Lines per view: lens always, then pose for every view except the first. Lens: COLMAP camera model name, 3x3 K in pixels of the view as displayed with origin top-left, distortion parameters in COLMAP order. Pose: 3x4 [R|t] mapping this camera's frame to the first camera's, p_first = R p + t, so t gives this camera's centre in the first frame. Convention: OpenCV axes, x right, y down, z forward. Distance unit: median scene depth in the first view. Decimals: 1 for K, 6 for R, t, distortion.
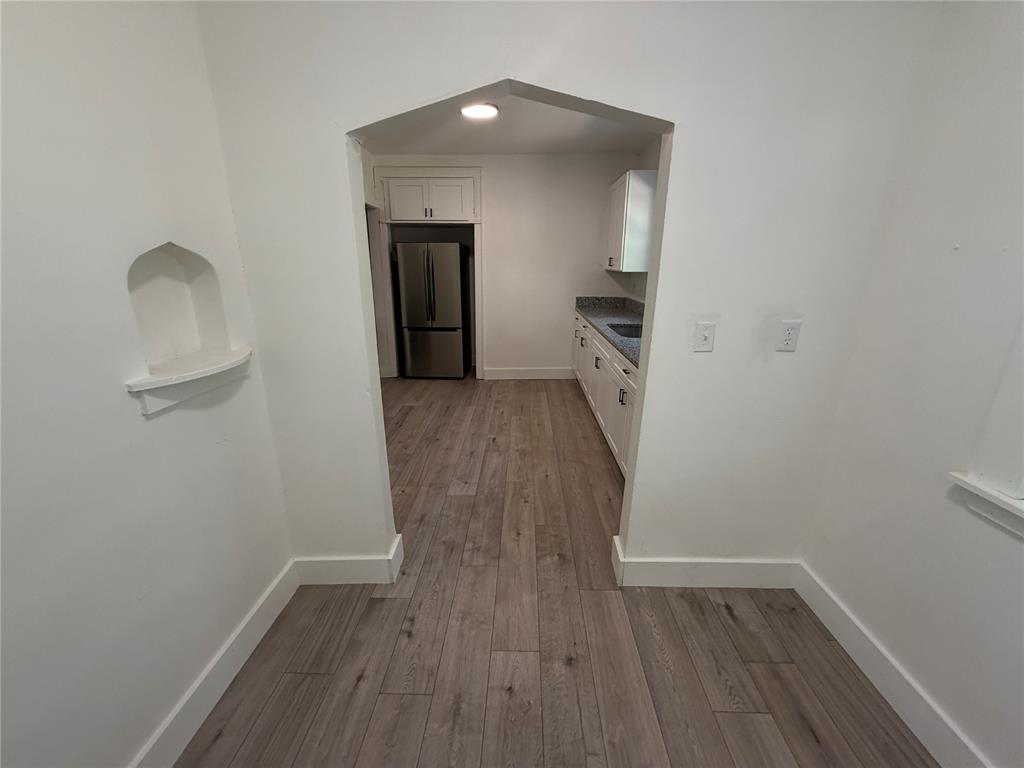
lens RADIAL K [[406.7, 0, 515.2], [0, 406.7, 379.1], [0, 0, 1]] dist [0.002804, 0.000113]
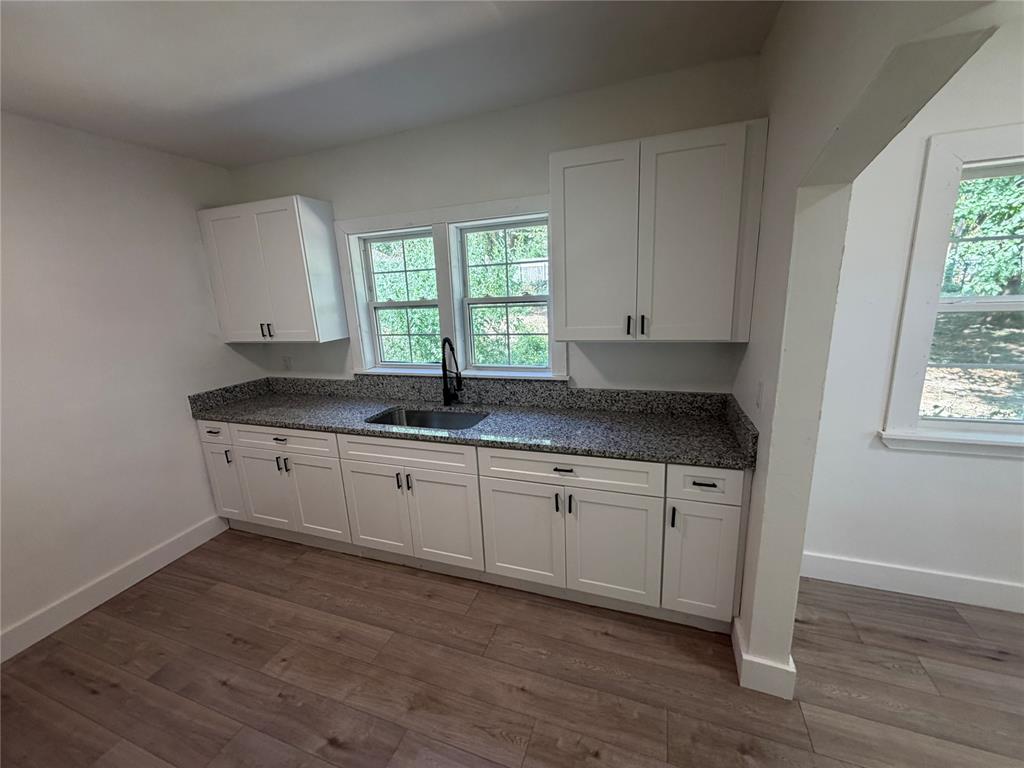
lens RADIAL K [[406.7, 0, 508.5], [0, 406.7, 381.0], [0, 0, 1]] dist [0.002804, 0.000113]
pose [[0.331251, -0.229595, 0.915182, -0.321509], [0.315114, 0.941172, 0.122059, -0.230377], [-0.889368, 0.247955, 0.384113, 0.589307]]
